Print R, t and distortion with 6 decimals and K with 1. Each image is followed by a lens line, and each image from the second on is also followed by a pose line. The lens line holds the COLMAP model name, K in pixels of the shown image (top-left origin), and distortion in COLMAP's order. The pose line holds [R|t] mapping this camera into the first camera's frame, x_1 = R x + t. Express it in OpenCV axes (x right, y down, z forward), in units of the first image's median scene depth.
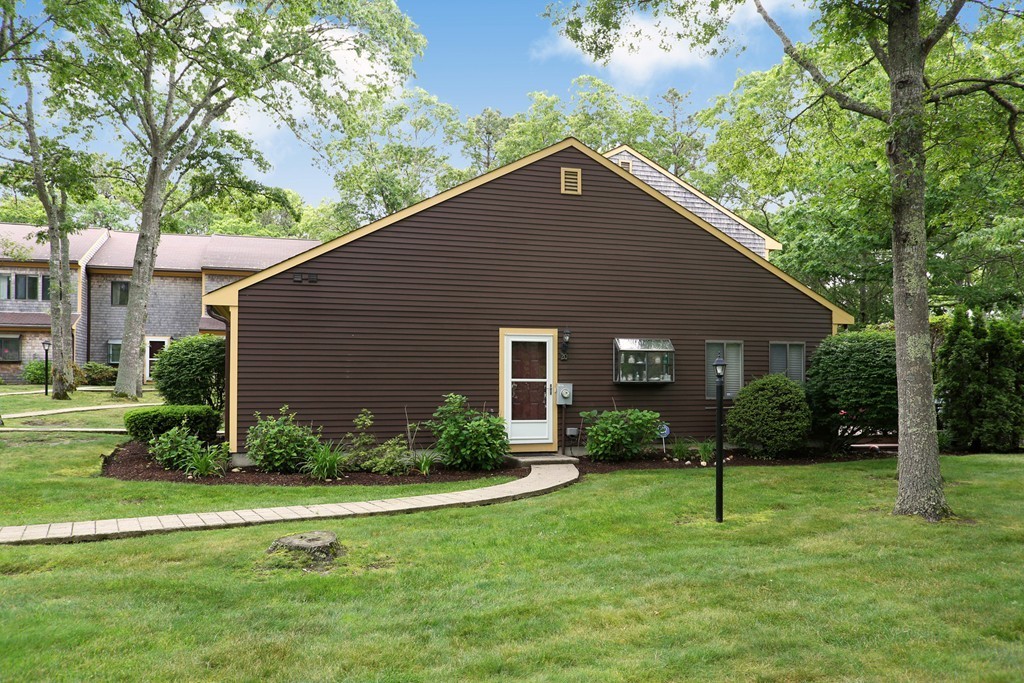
lens RADIAL K [[738.8, 0, 533.4], [0, 738.8, 359.1], [0, 0, 1]] dist [0.004254, 0.026691]
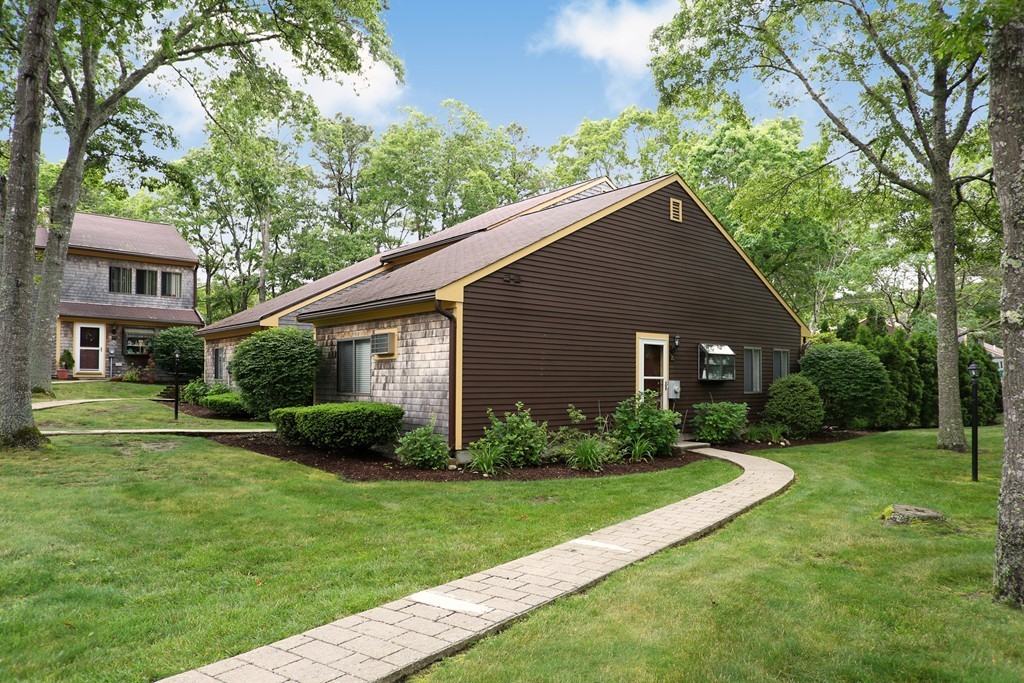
lens RADIAL K [[669.3, 0, 509.1], [0, 669.3, 347.3], [0, 0, 1]] dist [-0.022944, 0.036624]
pose [[0.909567, 0.024884, 0.414811, -0.641066], [-0.019297, 0.999658, -0.017654, 0.003435], [-0.415108, 0.008053, 0.909736, 0.137500]]
